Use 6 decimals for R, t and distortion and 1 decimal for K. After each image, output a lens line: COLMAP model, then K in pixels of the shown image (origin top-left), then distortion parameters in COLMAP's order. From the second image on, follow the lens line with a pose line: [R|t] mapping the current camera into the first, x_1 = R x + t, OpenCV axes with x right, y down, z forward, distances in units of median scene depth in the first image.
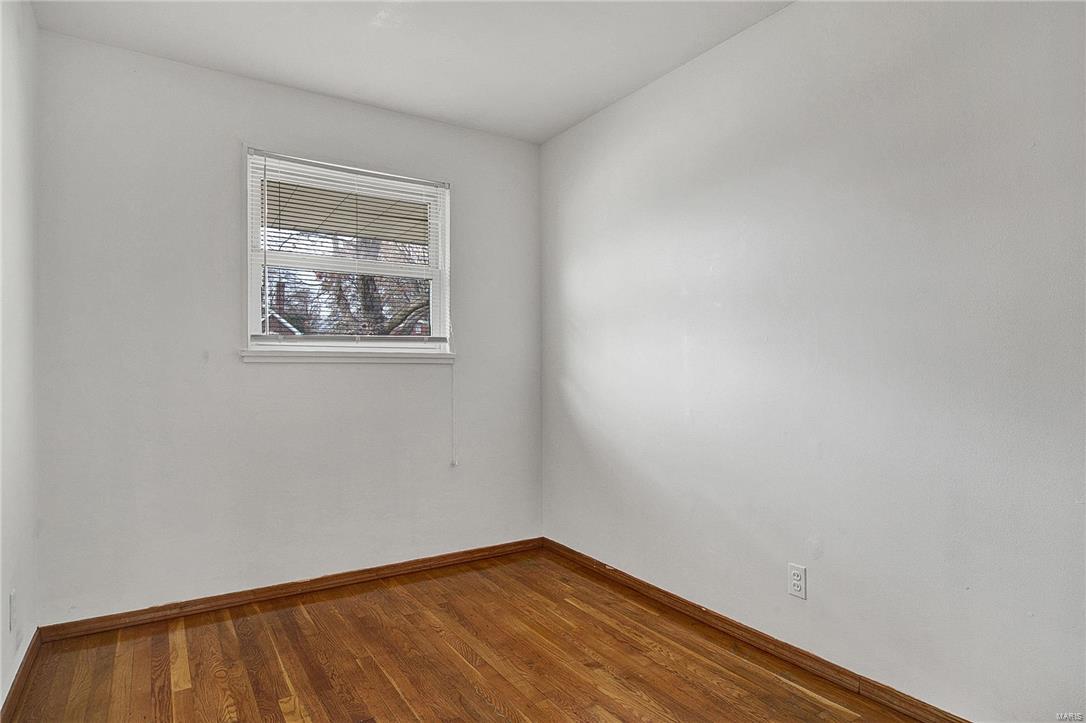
lens RADIAL K [[609.8, 0, 549.5], [0, 609.8, 359.4], [0, 0, 1]] dist [-0.001772, -0.009190]
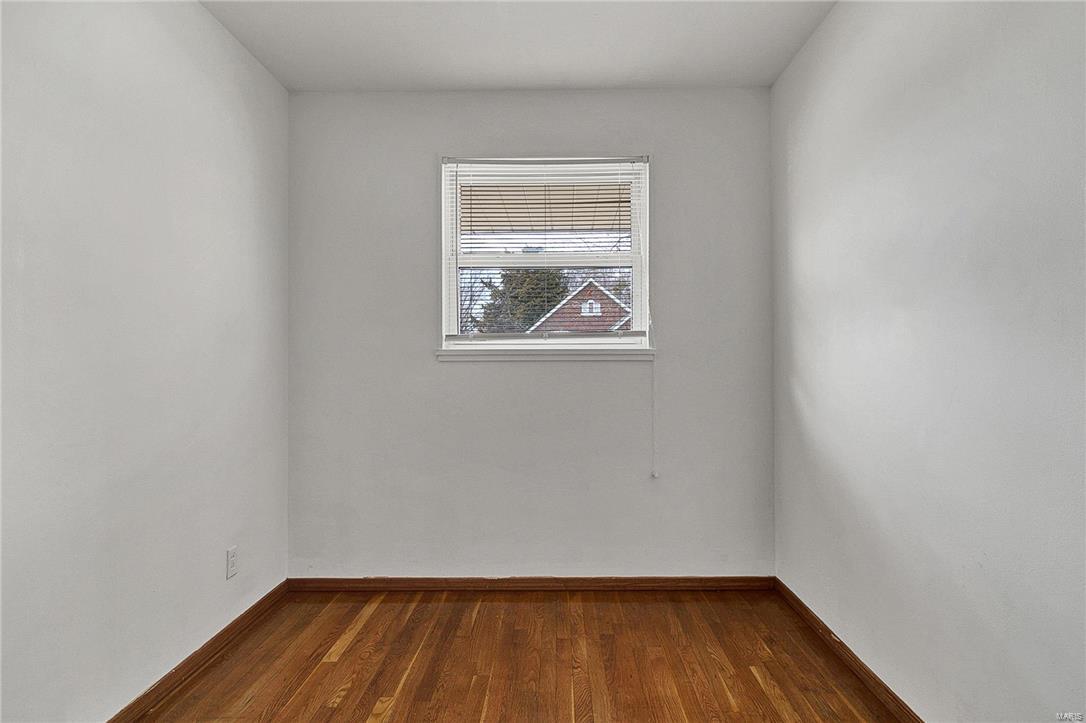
lens RADIAL K [[609.8, 0, 549.5], [0, 609.8, 359.4], [0, 0, 1]] dist [-0.001772, -0.009190]
pose [[0.831150, -0.009530, -0.555967, 0.241725], [0.012435, 0.999922, 0.001451, 0.002437], [0.555909, -0.008120, 0.831203, 0.223318]]
